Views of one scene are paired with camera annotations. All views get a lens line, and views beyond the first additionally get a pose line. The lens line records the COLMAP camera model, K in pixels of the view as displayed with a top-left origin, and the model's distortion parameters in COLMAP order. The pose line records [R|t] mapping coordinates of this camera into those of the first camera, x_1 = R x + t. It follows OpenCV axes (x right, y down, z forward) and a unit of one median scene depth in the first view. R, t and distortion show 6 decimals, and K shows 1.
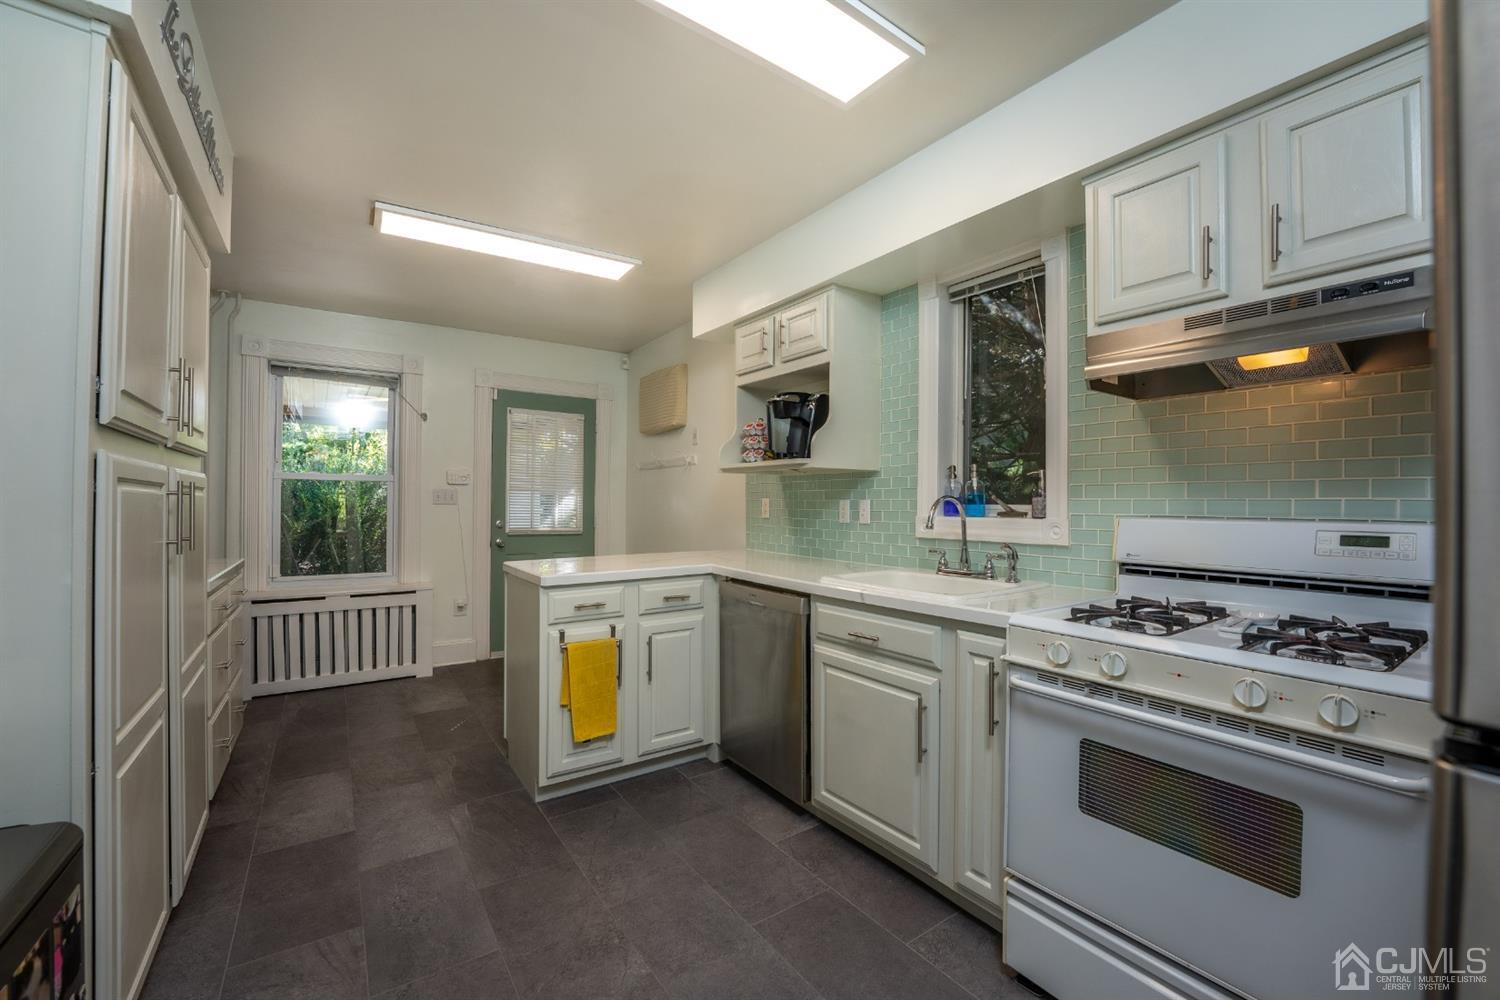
lens RADIAL K [[614.1, 0, 758.2], [0, 614.1, 496.0], [0, 0, 1]] dist [-0.027082, 0.001279]
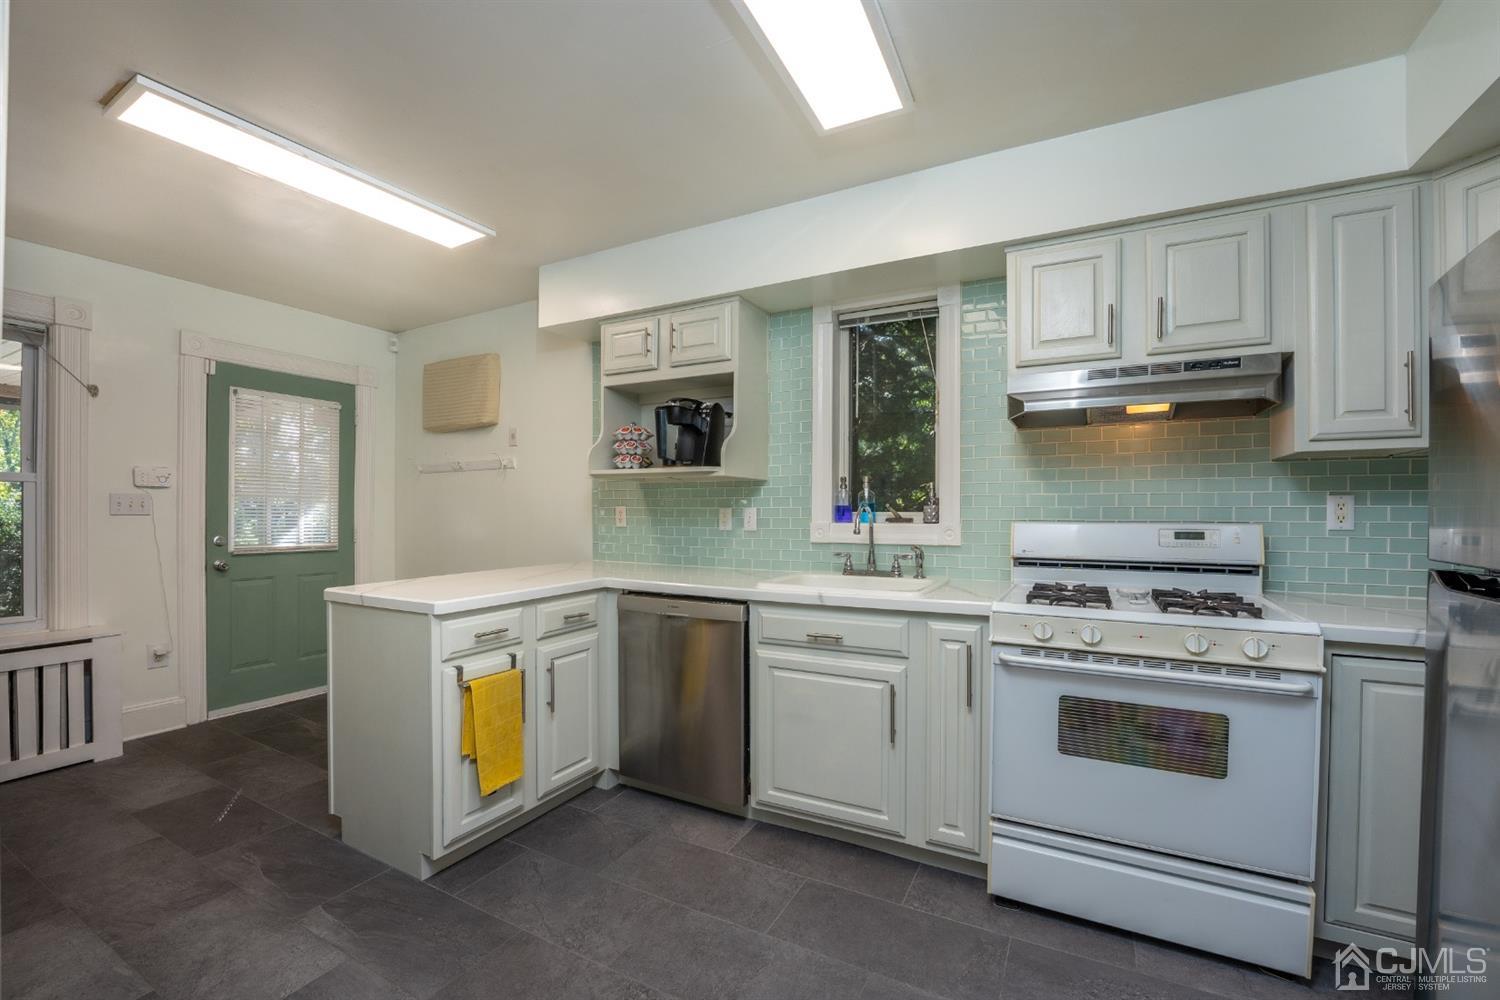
lens RADIAL K [[614.1, 0, 741.6], [0, 614.1, 509.6], [0, 0, 1]] dist [-0.027082, 0.001279]
pose [[0.892298, -0.003381, 0.451434, -0.353218], [-0.001174, 0.999951, 0.009809, -0.000867], [-0.451445, -0.009283, 0.892251, 0.093469]]
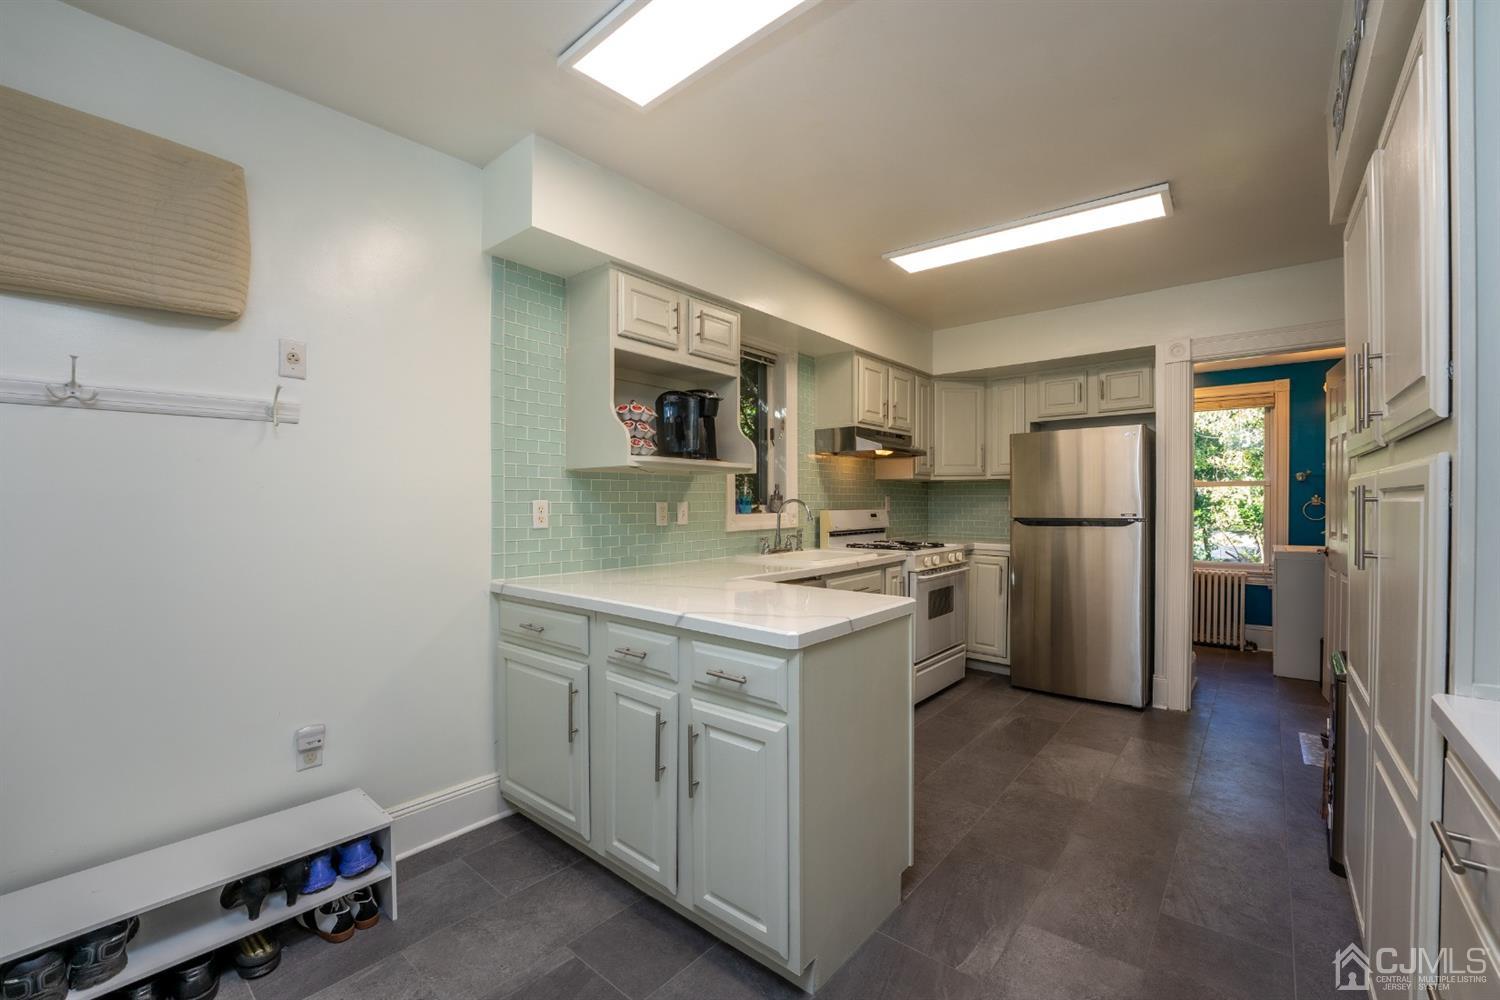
lens RADIAL K [[614.1, 0, 741.9], [0, 614.1, 502.8], [0, 0, 1]] dist [-0.027082, 0.001279]
pose [[-0.243768, -0.000684, 0.969833, -1.014072], [-0.003466, 0.999994, -0.000166, 0.008335], [-0.969827, -0.003402, -0.243769, 1.333565]]
